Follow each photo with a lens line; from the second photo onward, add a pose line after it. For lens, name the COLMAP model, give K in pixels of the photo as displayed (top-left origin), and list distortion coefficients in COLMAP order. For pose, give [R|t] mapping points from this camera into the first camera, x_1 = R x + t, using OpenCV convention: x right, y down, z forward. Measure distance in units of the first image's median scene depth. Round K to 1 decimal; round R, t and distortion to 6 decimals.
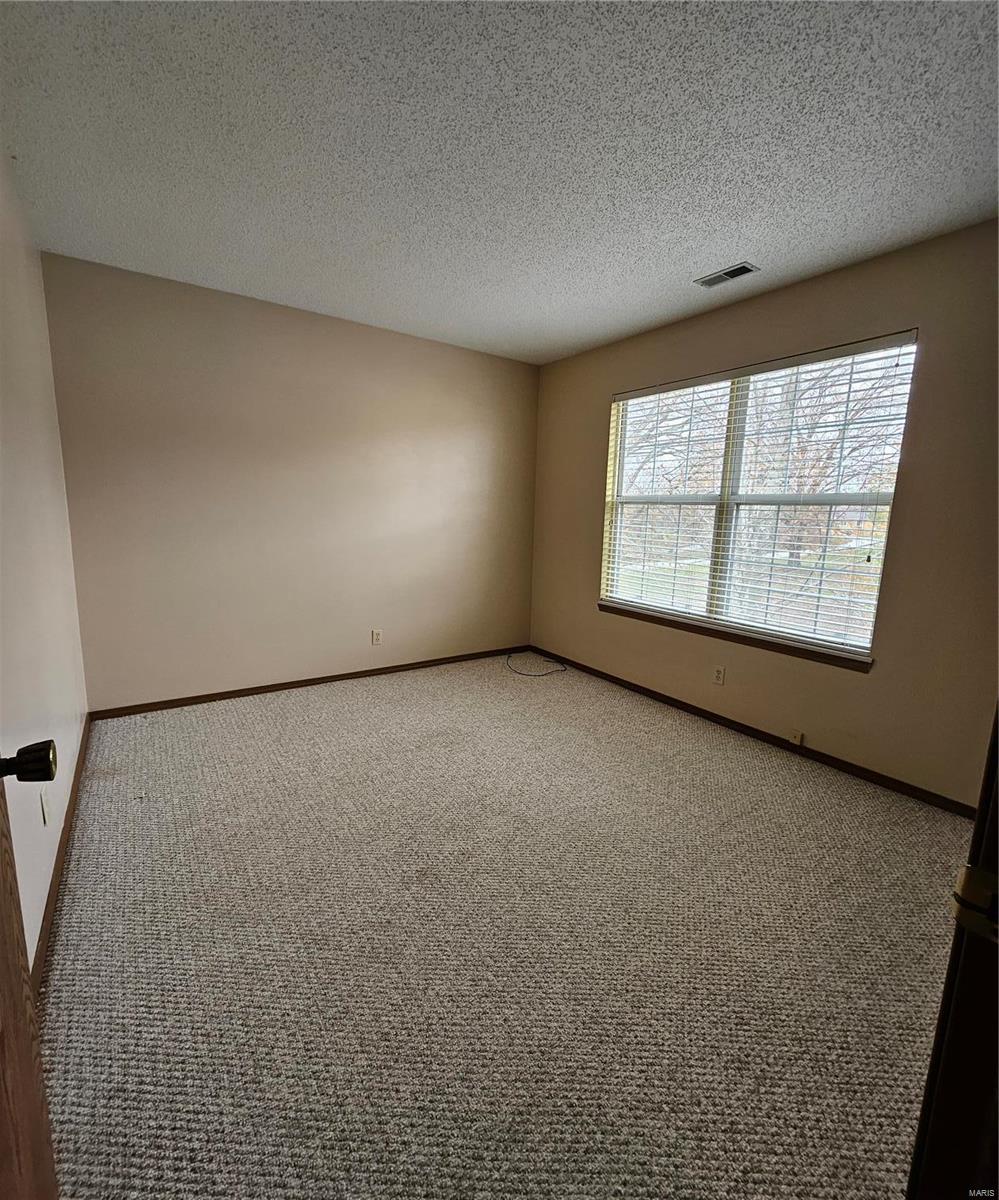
lens RADIAL K [[521.0, 0, 491.5], [0, 521.0, 598.3], [0, 0, 1]] dist [0.000600, -0.001282]
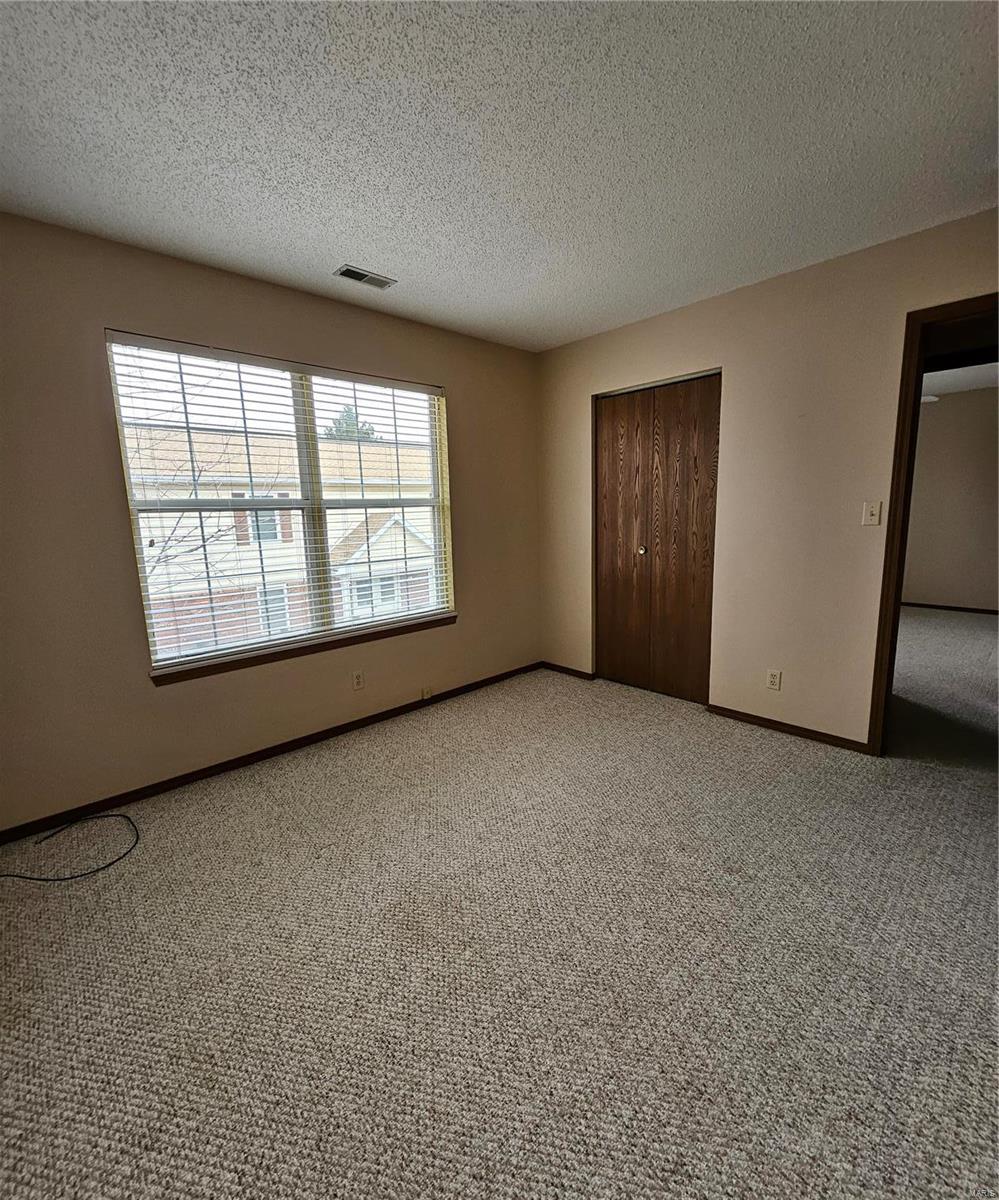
lens RADIAL K [[521.0, 0, 500.0], [0, 521.0, 599.9], [0, 0, 1]] dist [0.000600, -0.001282]
pose [[-0.167187, -0.185657, 0.968287, -0.569784], [0.185884, 0.958561, 0.215887, -0.172325], [-0.968244, 0.216083, -0.125748, 0.870876]]
